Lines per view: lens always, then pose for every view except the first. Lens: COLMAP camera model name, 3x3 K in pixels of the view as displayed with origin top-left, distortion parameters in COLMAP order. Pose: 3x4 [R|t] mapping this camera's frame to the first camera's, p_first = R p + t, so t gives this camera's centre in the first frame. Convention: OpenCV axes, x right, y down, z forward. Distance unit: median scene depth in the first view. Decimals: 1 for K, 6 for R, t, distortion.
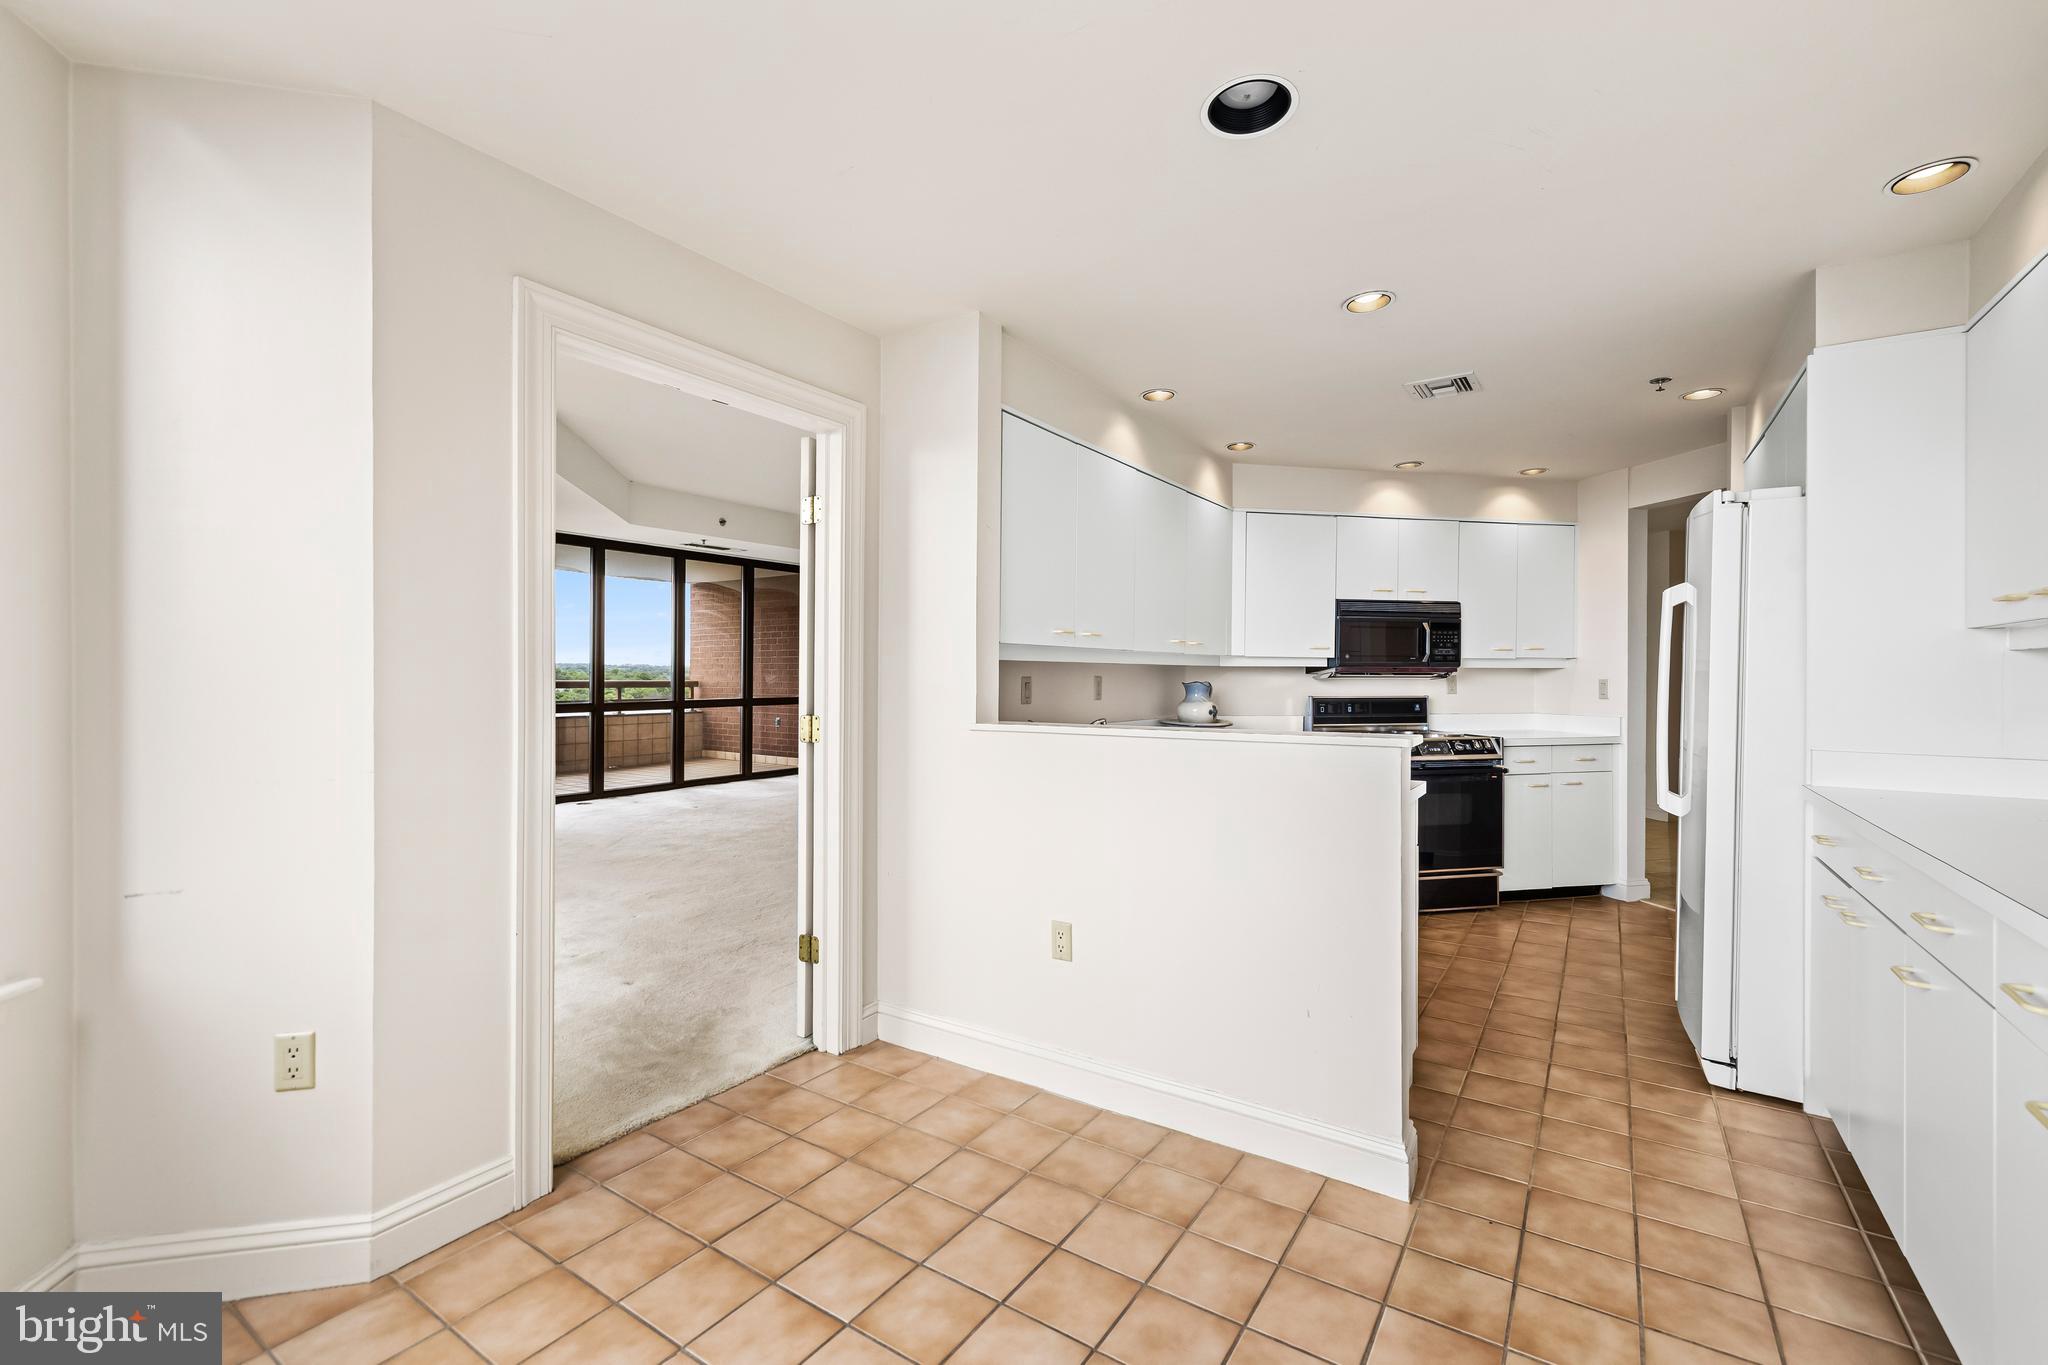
lens RADIAL K [[858.6, 0, 1032.5], [0, 858.6, 687.3], [0, 0, 1]] dist [0.001852, 0.000572]
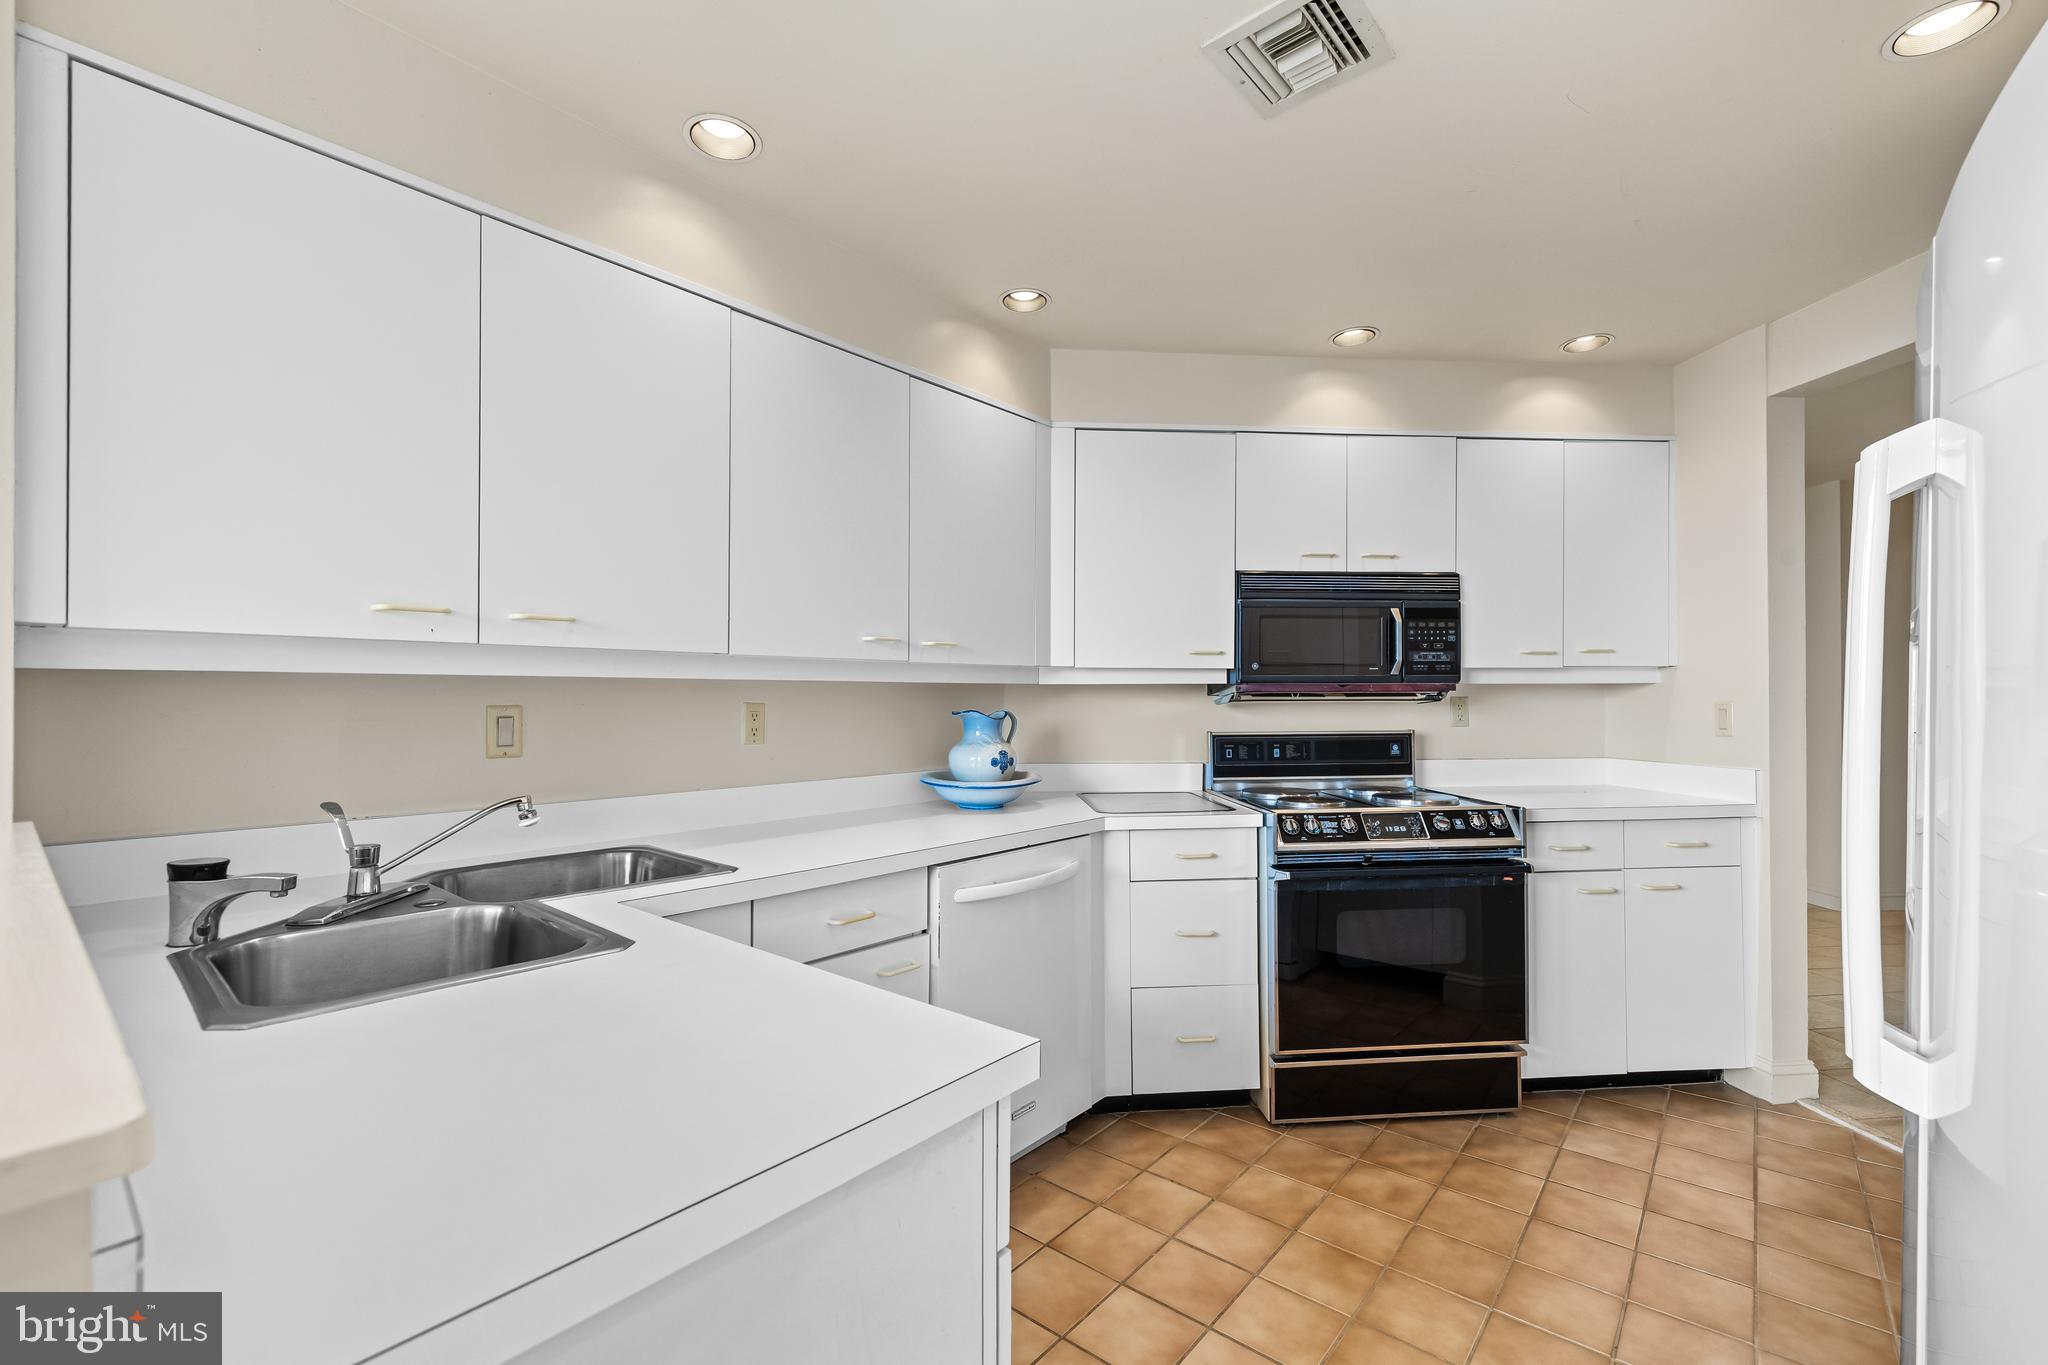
lens RADIAL K [[858.6, 0, 1029.8], [0, 858.6, 702.6], [0, 0, 1]] dist [0.001852, 0.000572]
pose [[0.993625, -0.005217, -0.112613, 0.279189], [0.004243, 0.999952, -0.008882, -0.006050], [0.112654, 0.008348, 0.993599, 0.392029]]
